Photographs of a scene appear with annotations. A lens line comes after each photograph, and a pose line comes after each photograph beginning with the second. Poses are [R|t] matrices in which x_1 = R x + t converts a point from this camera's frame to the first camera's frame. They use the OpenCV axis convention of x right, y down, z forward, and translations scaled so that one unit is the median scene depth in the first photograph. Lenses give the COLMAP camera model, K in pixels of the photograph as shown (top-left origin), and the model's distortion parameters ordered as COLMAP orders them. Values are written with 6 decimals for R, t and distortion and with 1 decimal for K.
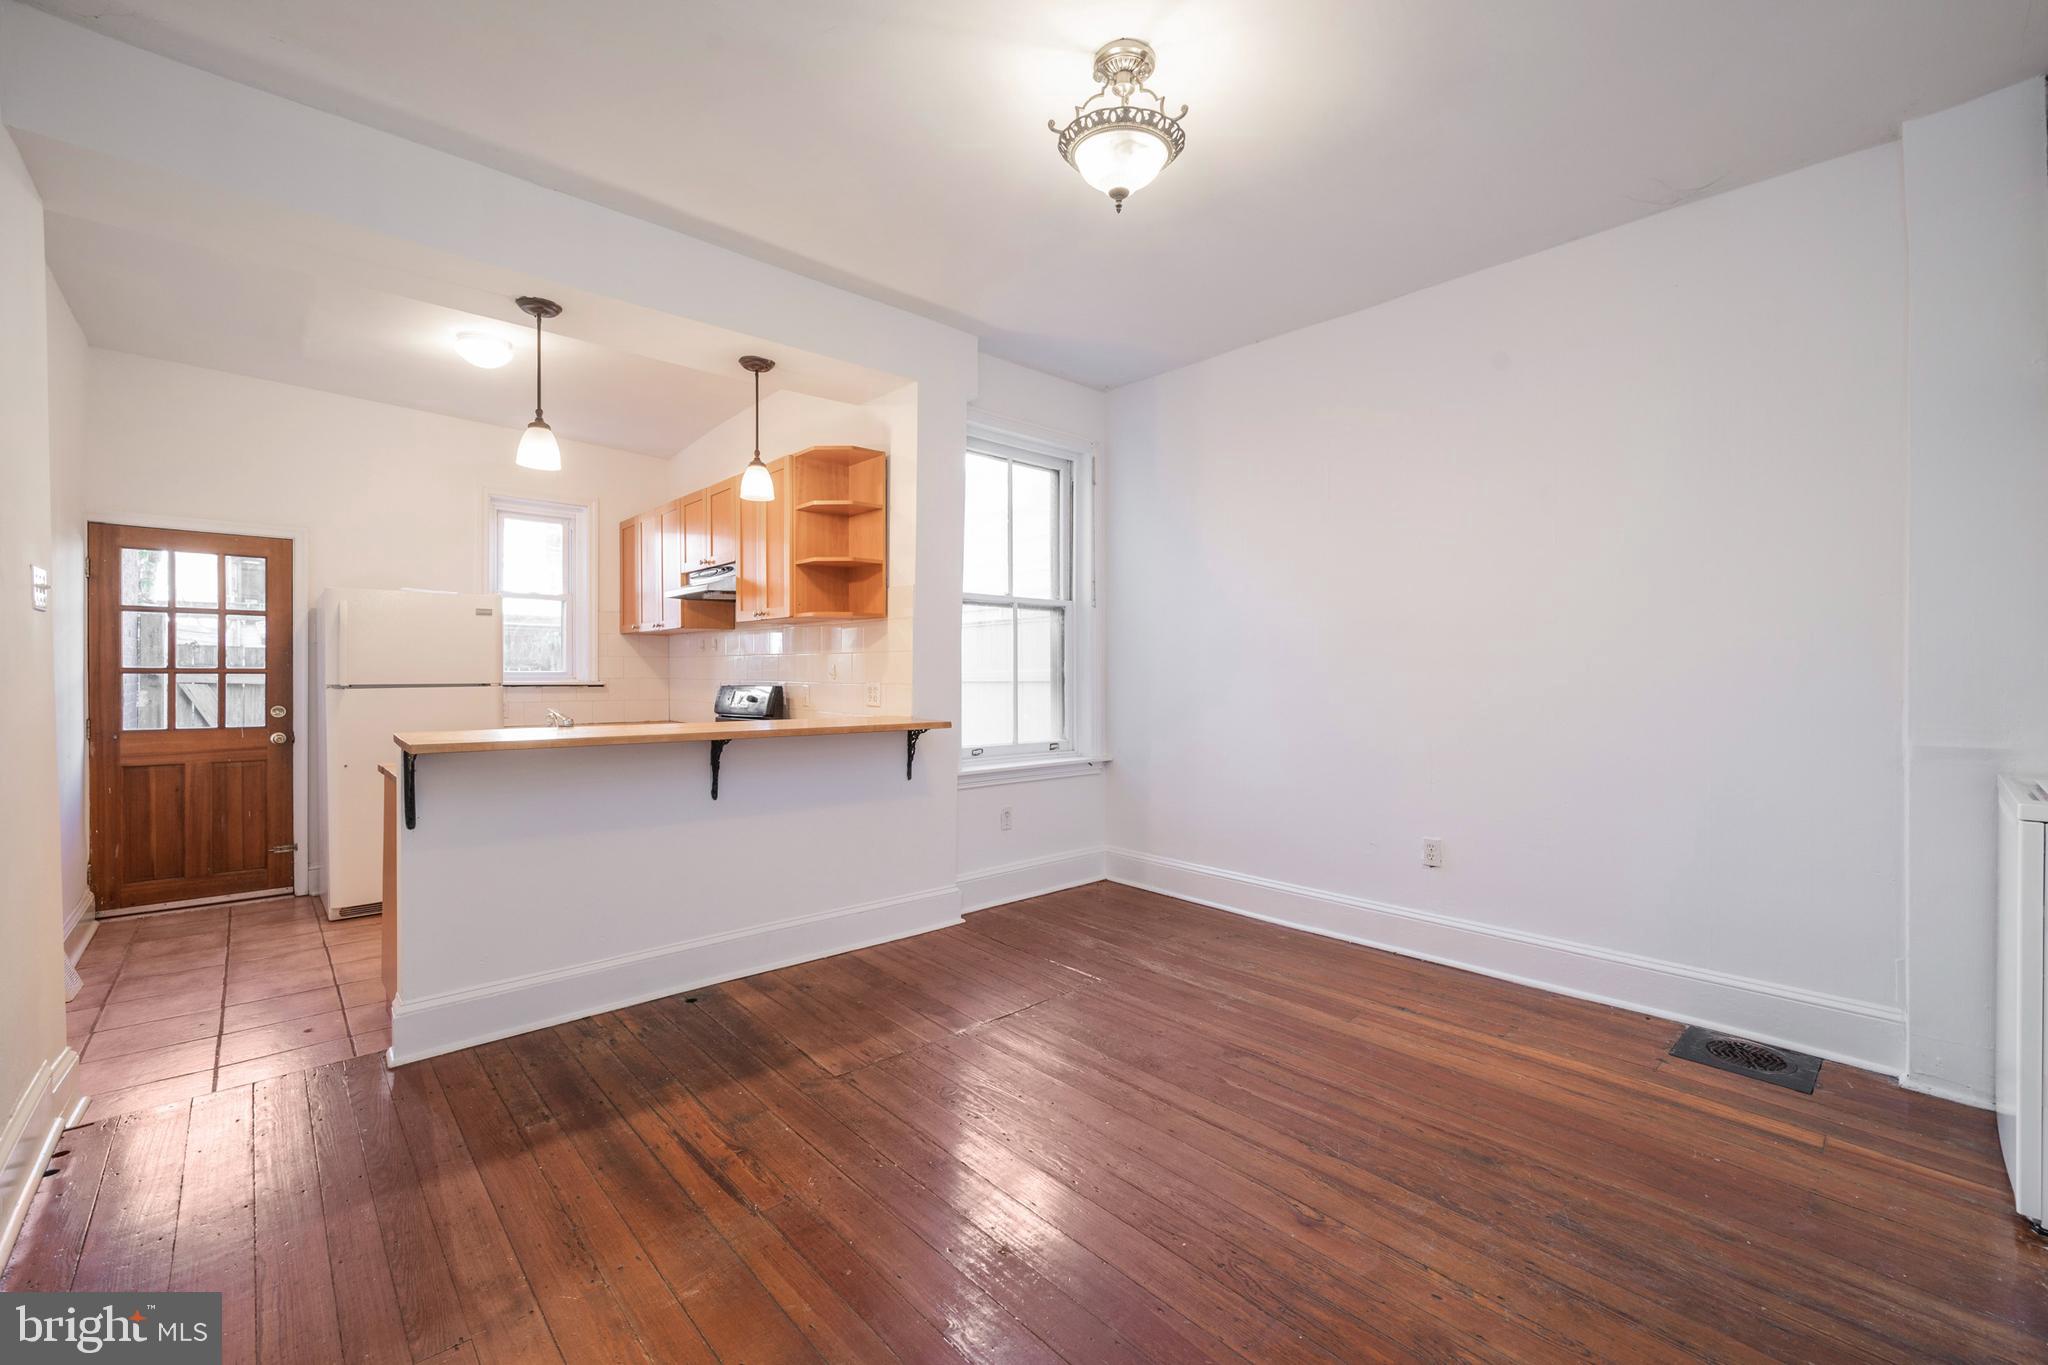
lens RADIAL K [[858.4, 0, 1038.8], [0, 858.4, 672.1], [0, 0, 1]] dist [0.009991, -0.003382]
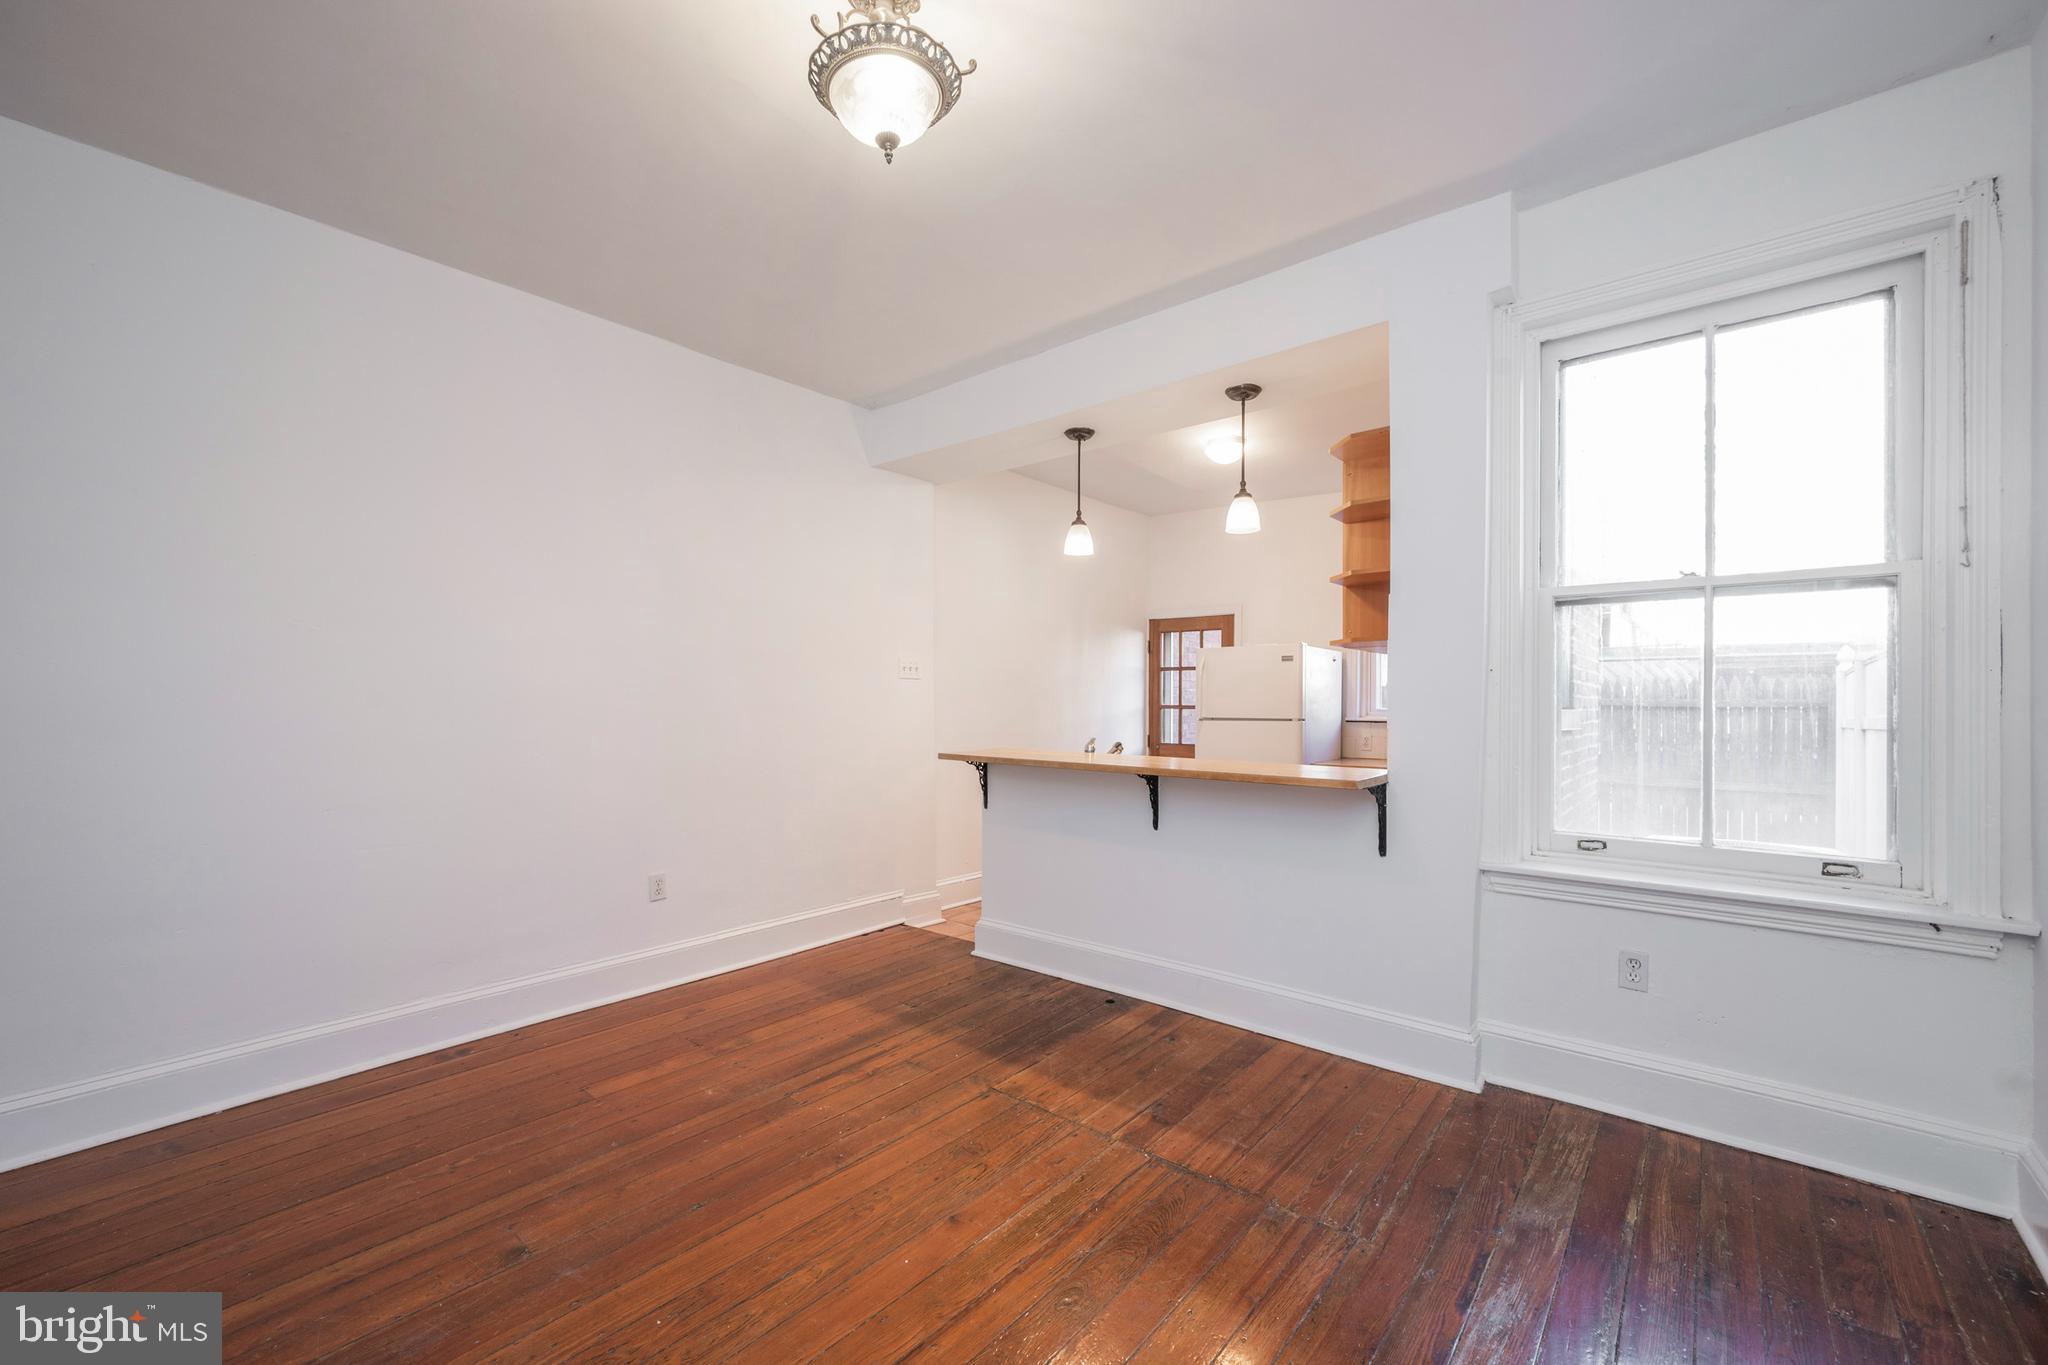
lens RADIAL K [[827.8, 0, 1031.2], [0, 827.8, 699.7], [0, 0, 1]] dist [0.015855, -0.003488]
pose [[0.116531, -0.006055, -0.993169, 0.605139], [-0.001239, 0.999980, -0.006242, -0.007145], [0.993186, 0.001958, 0.116521, 0.695150]]
